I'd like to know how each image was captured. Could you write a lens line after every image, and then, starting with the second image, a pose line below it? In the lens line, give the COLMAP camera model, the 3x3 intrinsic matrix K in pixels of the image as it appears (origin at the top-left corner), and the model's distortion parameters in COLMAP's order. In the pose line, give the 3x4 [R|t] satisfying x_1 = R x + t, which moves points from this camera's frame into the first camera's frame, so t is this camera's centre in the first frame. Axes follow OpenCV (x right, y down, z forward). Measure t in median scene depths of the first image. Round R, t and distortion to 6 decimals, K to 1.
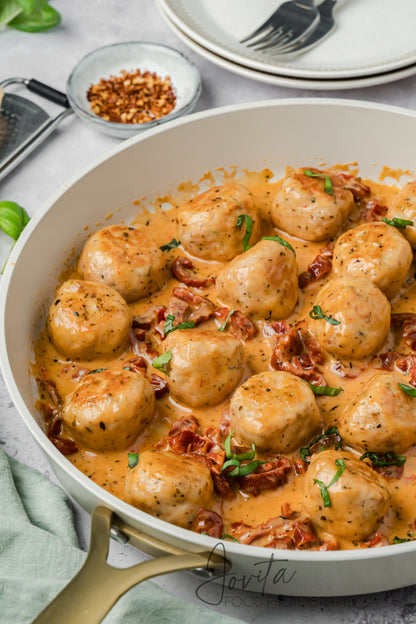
lens RADIAL K [[2453.9, 0, 208.0], [0, 2453.9, 312.0], [0, 0, 1]] dist [0.054461, -2.639642]
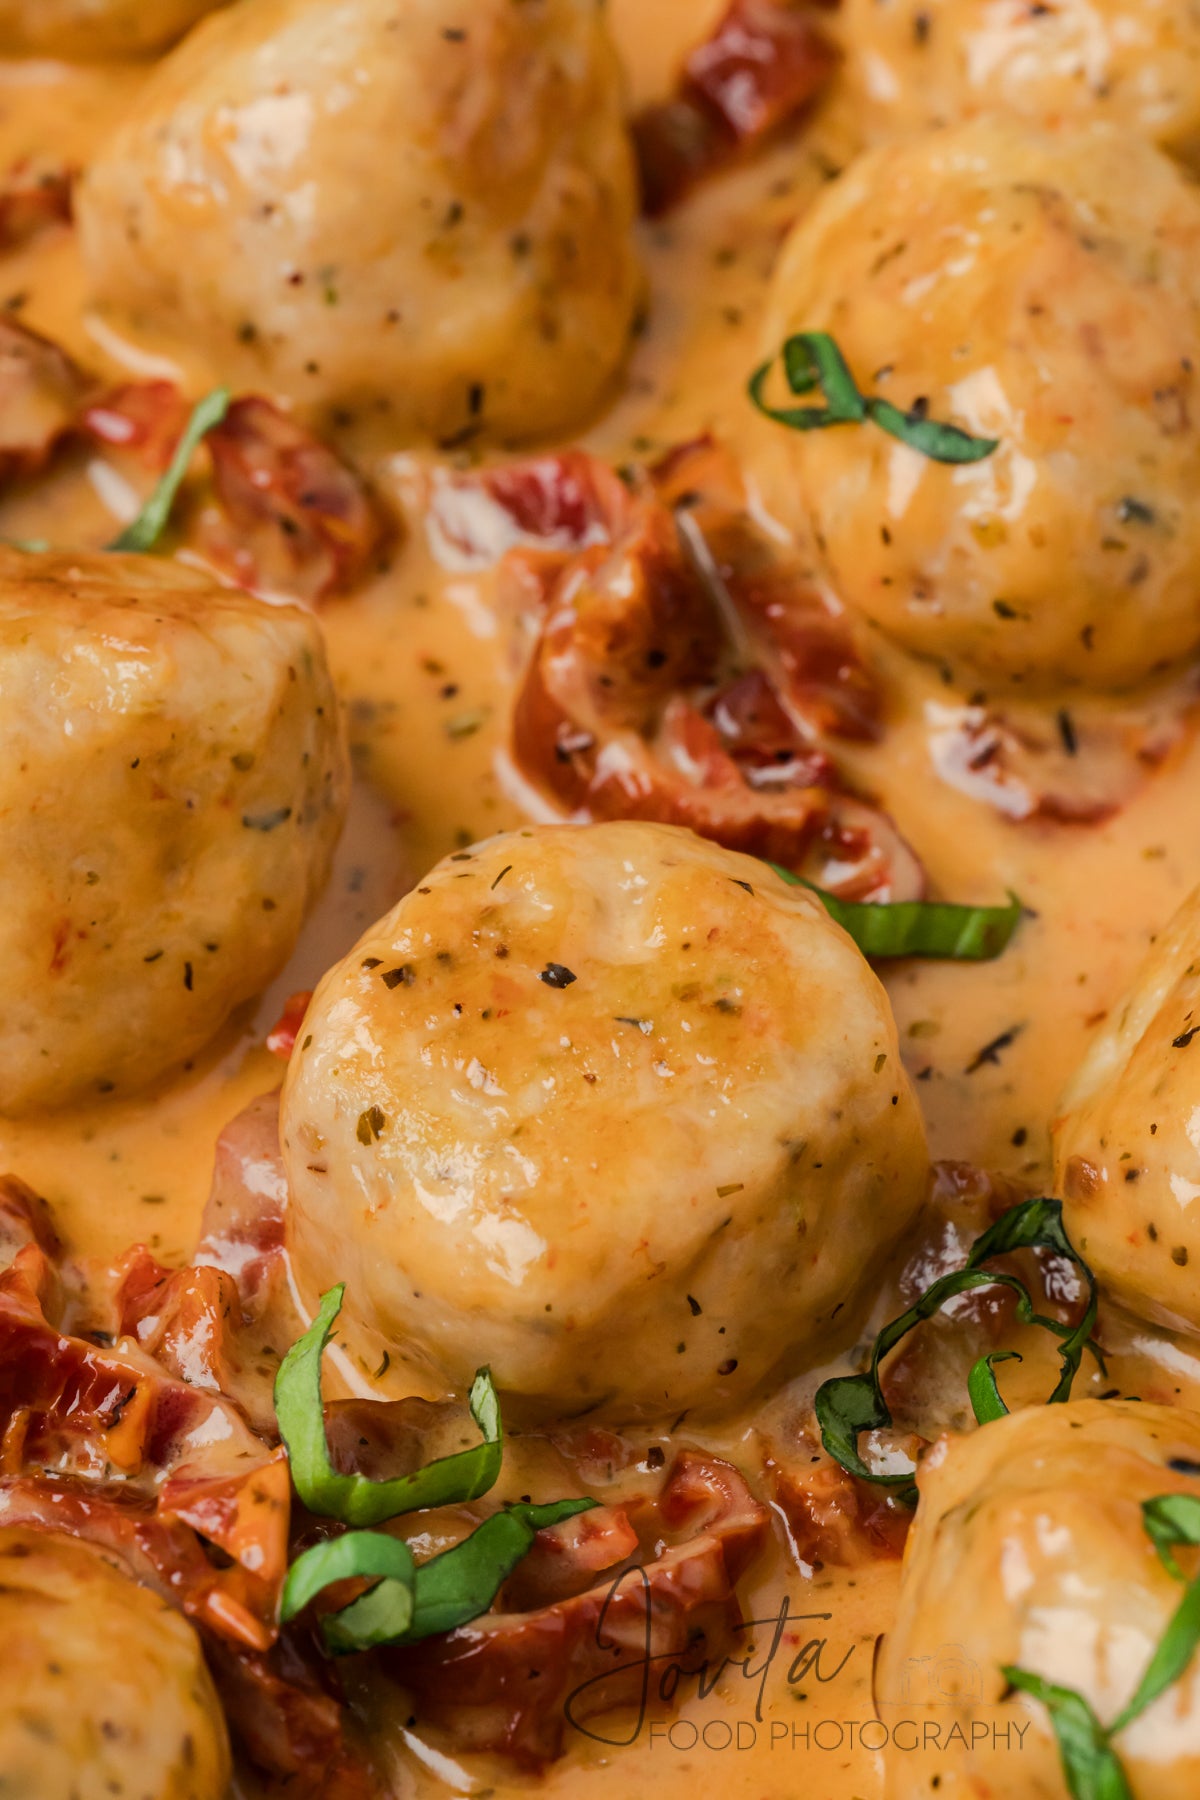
lens RADIAL K [[7428.0, 0, 600.3], [0, 7428.0, 937.9], [0, 0, 1]] dist [0.095030, -2.945753]
pose [[0.991174, -0.068394, 0.113561, -0.019766], [0.057433, 0.993613, 0.097136, -0.010454], [-0.119479, -0.089756, 0.988771, 0.569093]]
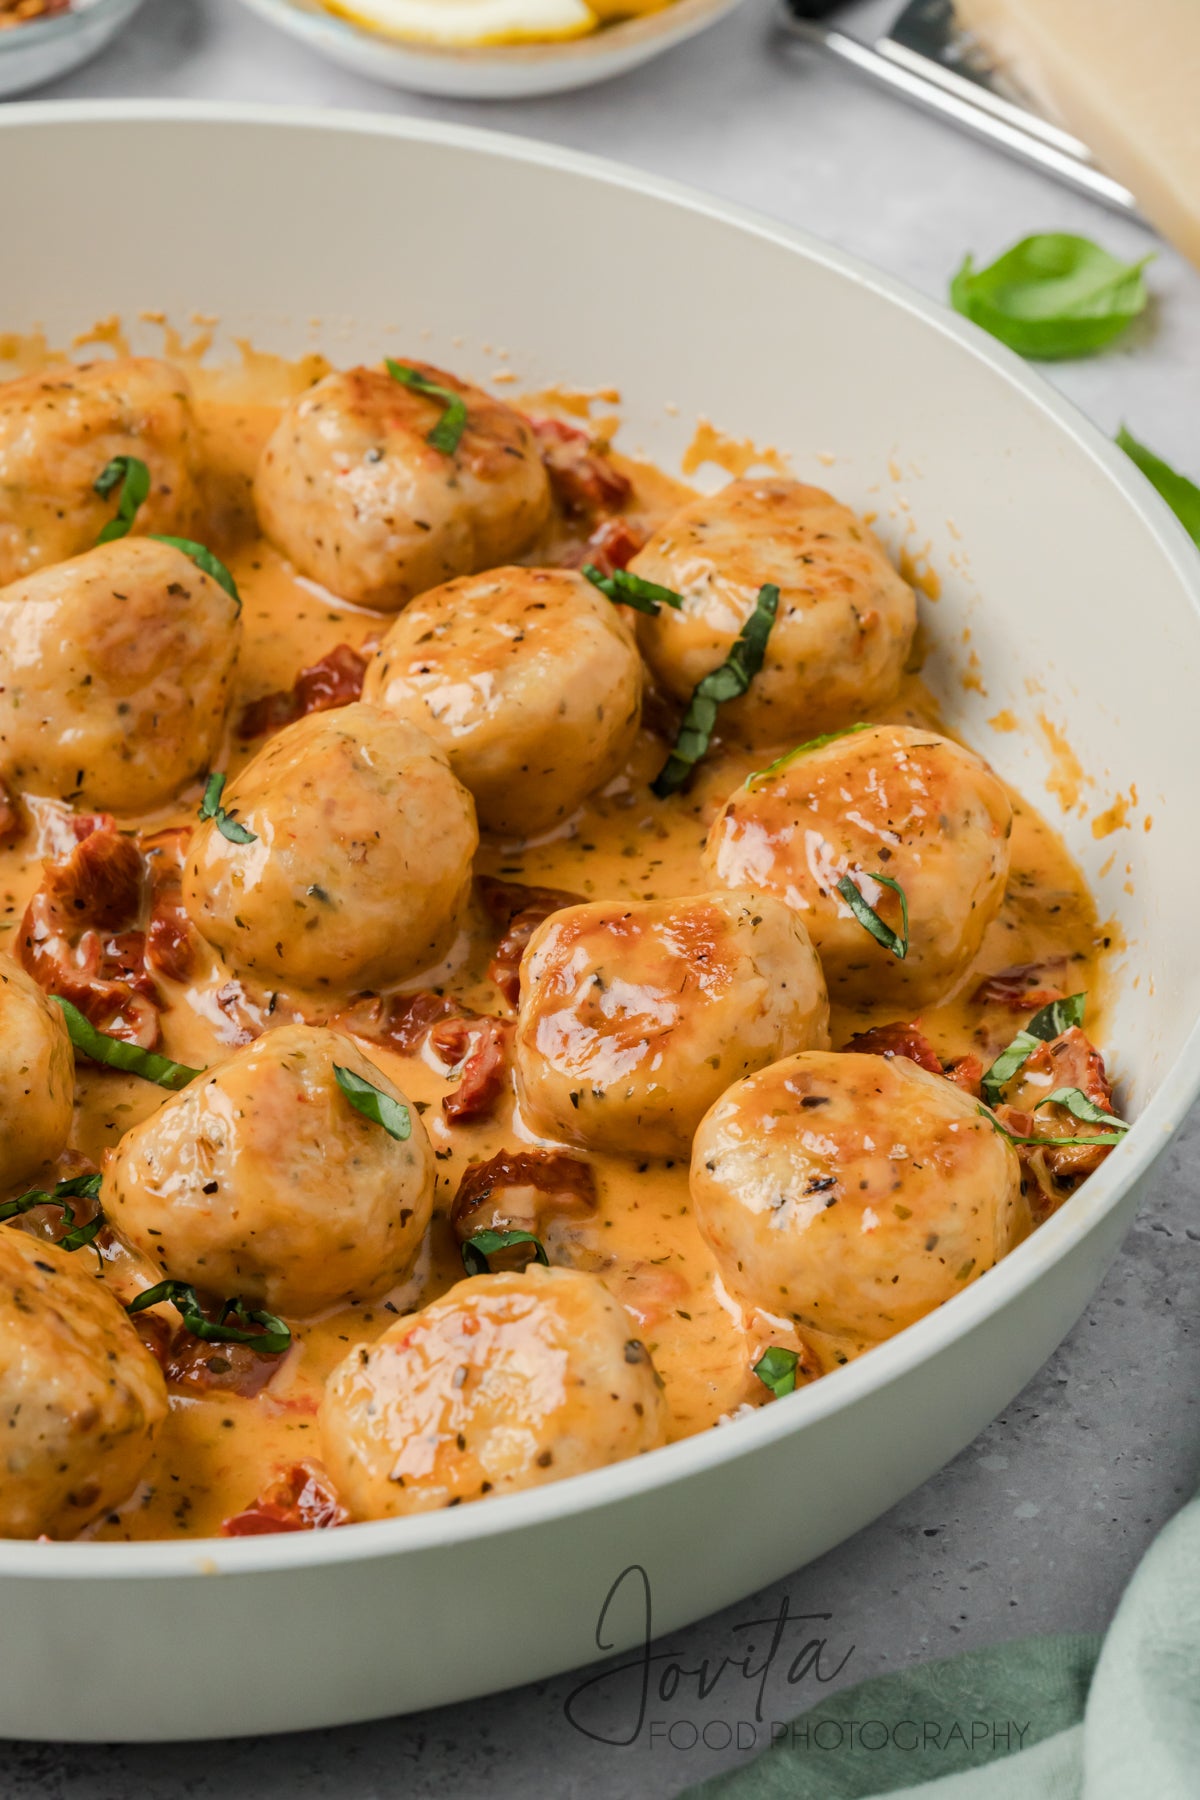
lens RADIAL K [[7078.7, 0, 600.0], [0, 7078.7, 900.0], [0, 0, 1]] dist [0.054461, -2.639642]
pose [[0.957497, 0.213137, -0.194348, 0.248780], [-0.229809, 0.970896, -0.067445, 0.056271], [0.174317, 0.109242, 0.978611, 0.214788]]
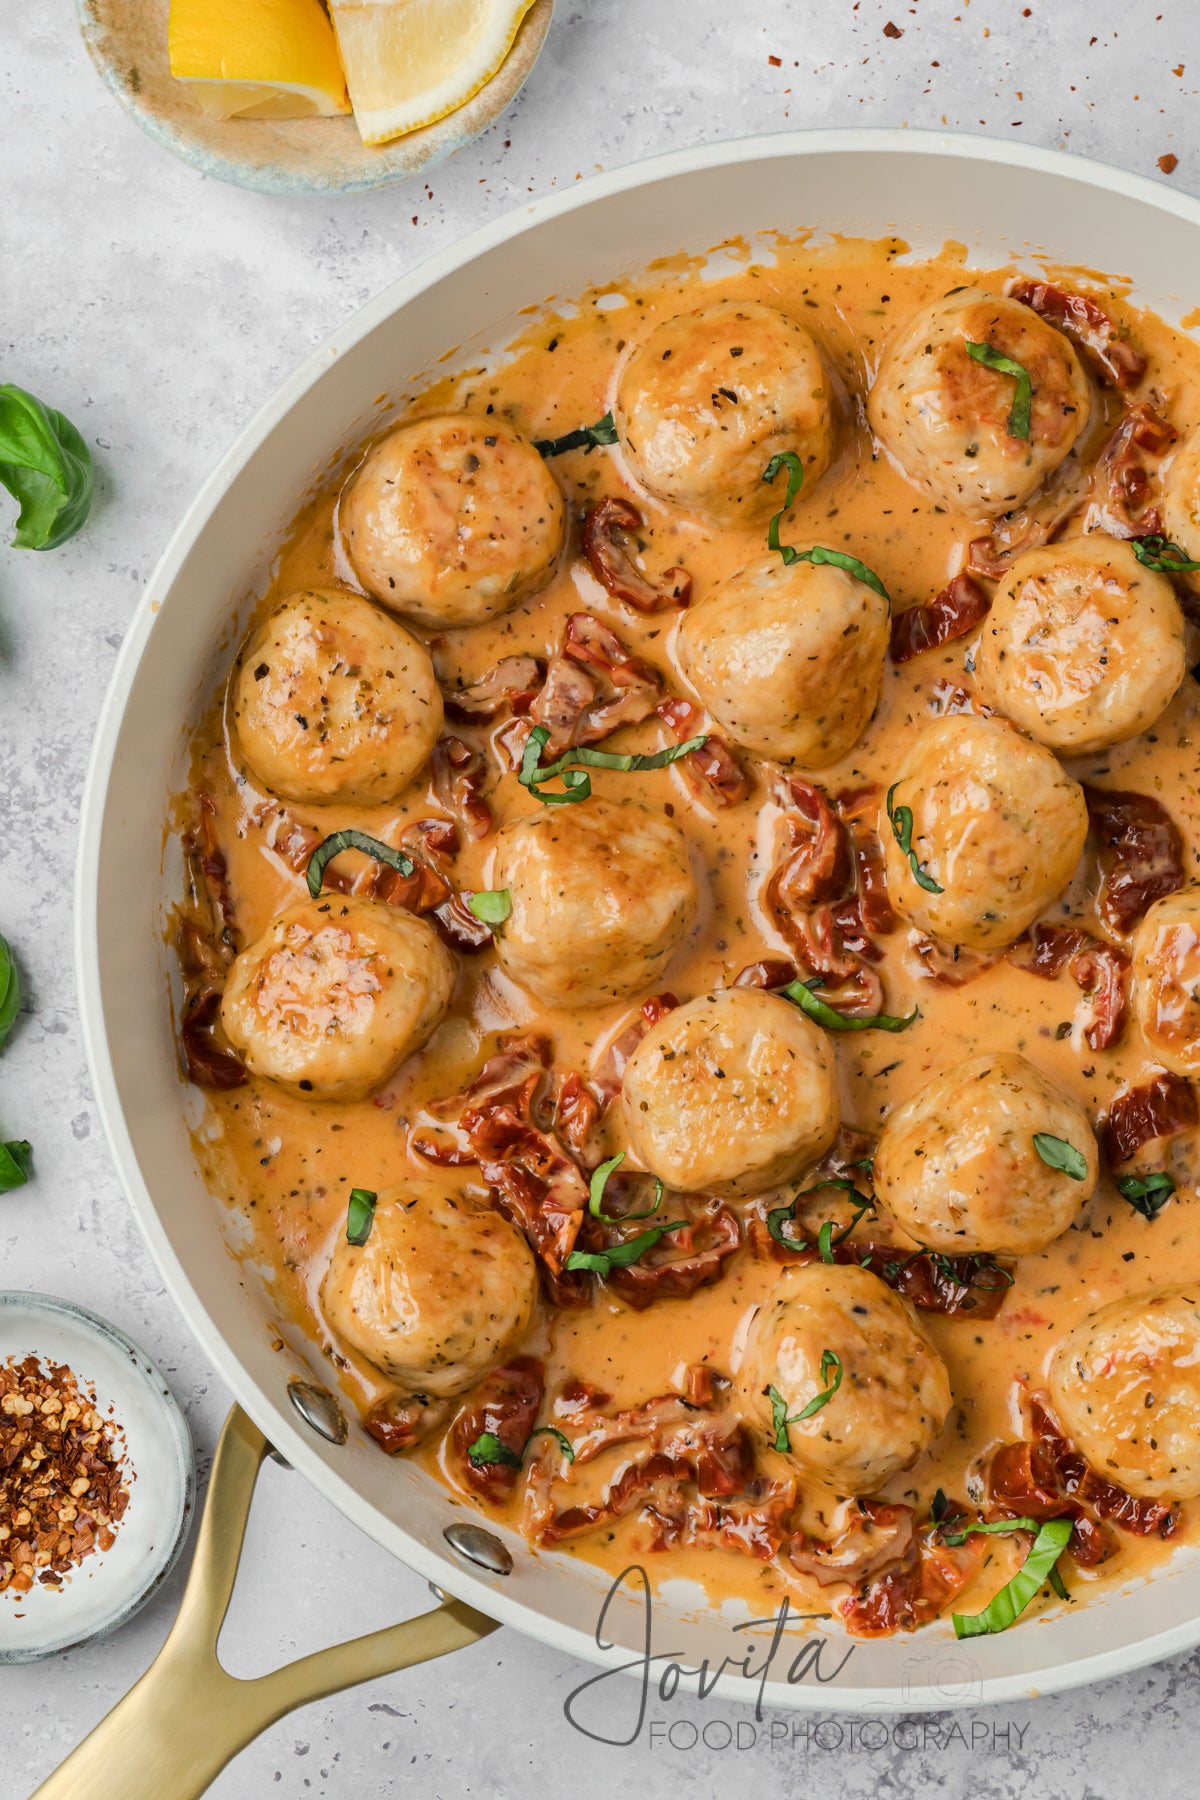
lens RADIAL K [[7078.7, 0, 600.0], [0, 7078.7, 900.0], [0, 0, 1]] dist [0.054461, -2.639642]
pose [[0.981279, 0.192424, -0.008074, 0.008636], [-0.147022, 0.775510, 0.613978, -0.689280], [0.124406, -0.601297, 0.789282, 0.082427]]
